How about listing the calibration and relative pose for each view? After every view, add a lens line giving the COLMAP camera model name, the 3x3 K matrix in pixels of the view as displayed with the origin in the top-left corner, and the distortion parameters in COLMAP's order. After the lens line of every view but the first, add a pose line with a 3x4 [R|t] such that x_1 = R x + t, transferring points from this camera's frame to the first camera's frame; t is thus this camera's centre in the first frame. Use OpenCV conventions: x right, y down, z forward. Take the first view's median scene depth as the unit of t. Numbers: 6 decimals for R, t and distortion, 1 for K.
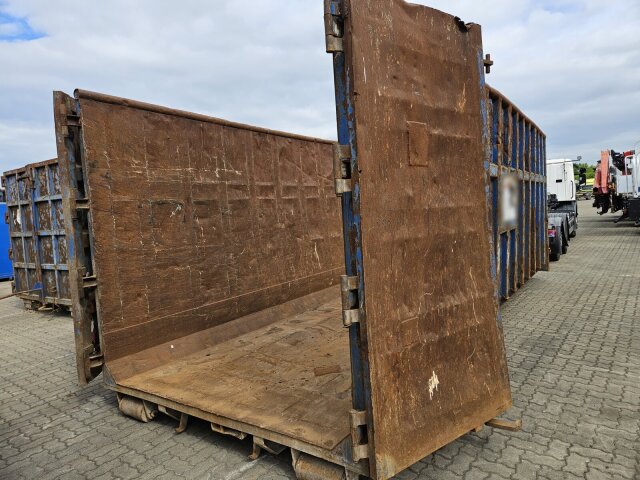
lens RADIAL K [[430.4, 0, 318.2], [0, 430.4, 237.6], [0, 0, 1]] dist [0.057291, -0.046318]
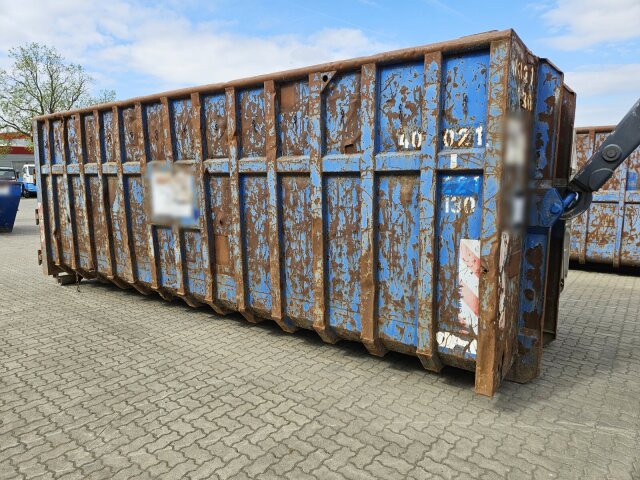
lens RADIAL K [[430.4, 0, 317.4], [0, 430.4, 236.0], [0, 0, 1]] dist [0.057291, -0.046318]
pose [[-0.014883, 0.185750, -0.982484, 1.596897], [-0.067834, 0.980142, 0.186335, -0.224463], [0.997586, 0.069419, -0.001988, 1.528961]]
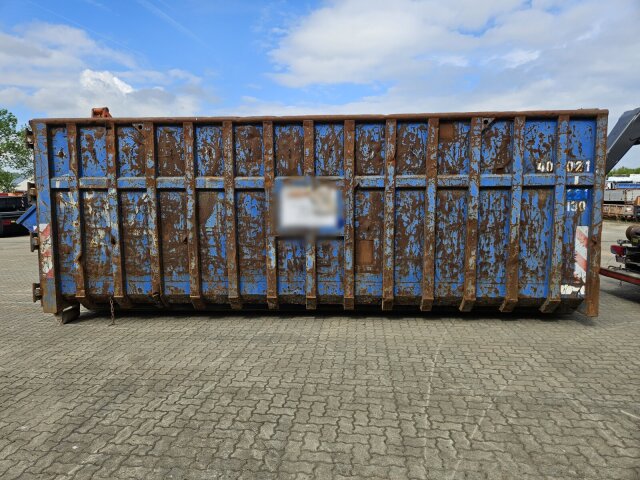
lens RADIAL K [[430.4, 0, 318.3], [0, 430.4, 238.4], [0, 0, 1]] dist [0.057291, -0.046318]
pose [[0.519084, 0.137728, -0.843554, 1.545012], [-0.081611, 0.990409, 0.111485, -0.146976], [0.850818, 0.010973, 0.525345, 0.533347]]
